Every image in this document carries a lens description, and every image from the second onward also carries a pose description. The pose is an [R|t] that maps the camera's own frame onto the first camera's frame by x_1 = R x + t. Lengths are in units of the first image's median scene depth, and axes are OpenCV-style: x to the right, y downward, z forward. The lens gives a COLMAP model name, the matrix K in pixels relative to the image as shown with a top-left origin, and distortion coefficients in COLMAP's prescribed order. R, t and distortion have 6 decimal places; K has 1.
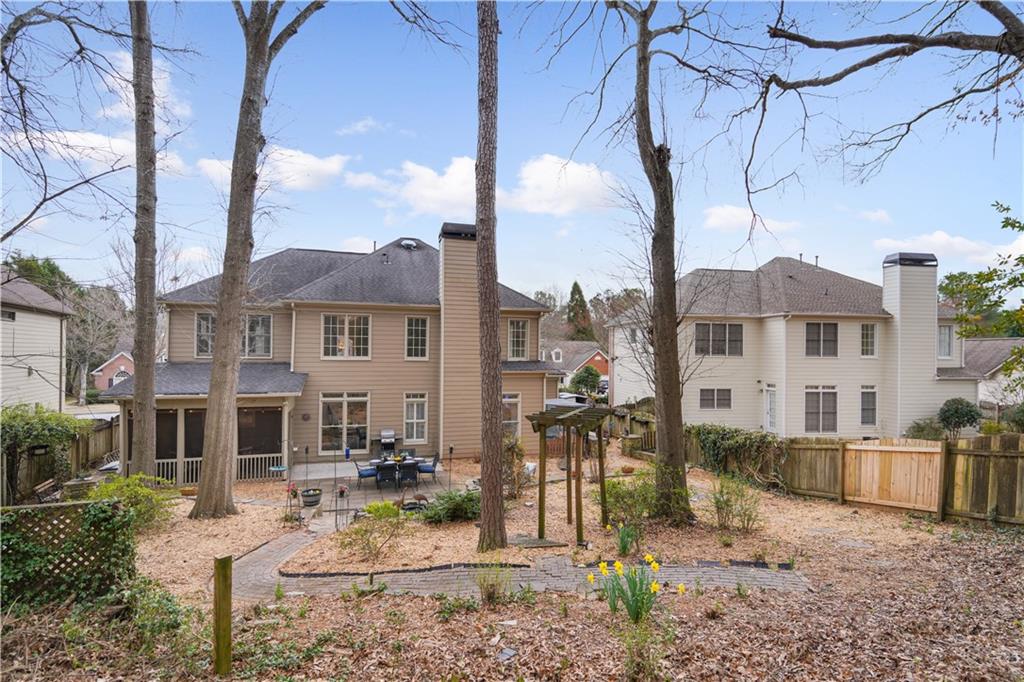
lens RADIAL K [[505.4, 0, 515.6], [0, 505.4, 351.2], [0, 0, 1]] dist [-0.003194, -0.002418]
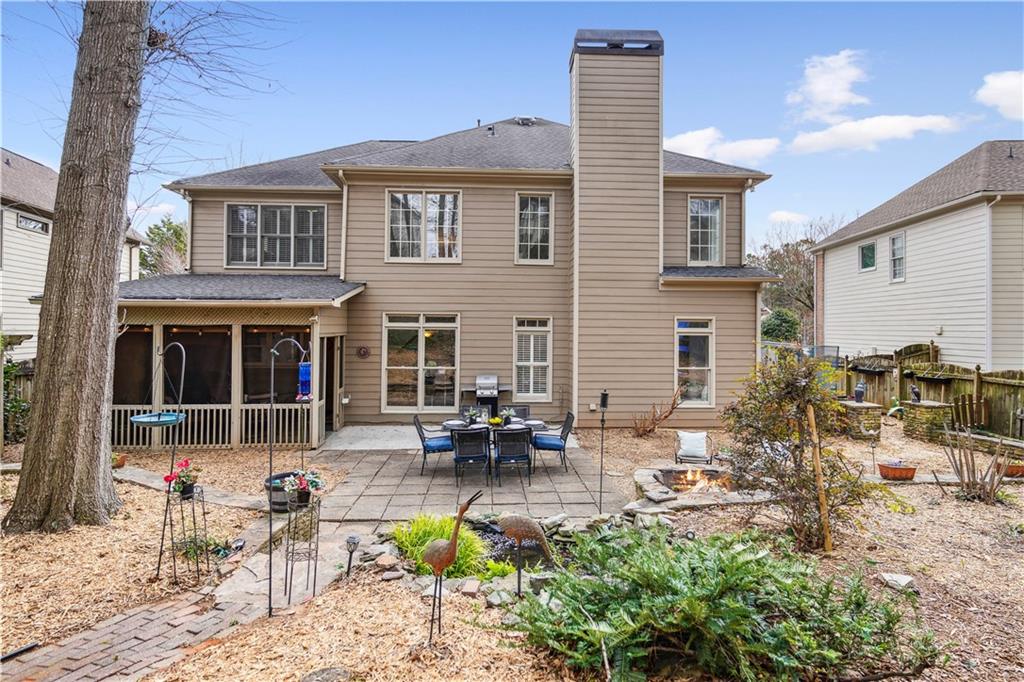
lens RADIAL K [[505.4, 0, 513.4], [0, 505.4, 332.4], [0, 0, 1]] dist [-0.003194, -0.002418]
pose [[0.967439, -0.001944, -0.253098, -0.069066], [0.003834, 0.999968, 0.006977, 0.100096], [0.253076, -0.007720, 0.967416, 0.423405]]
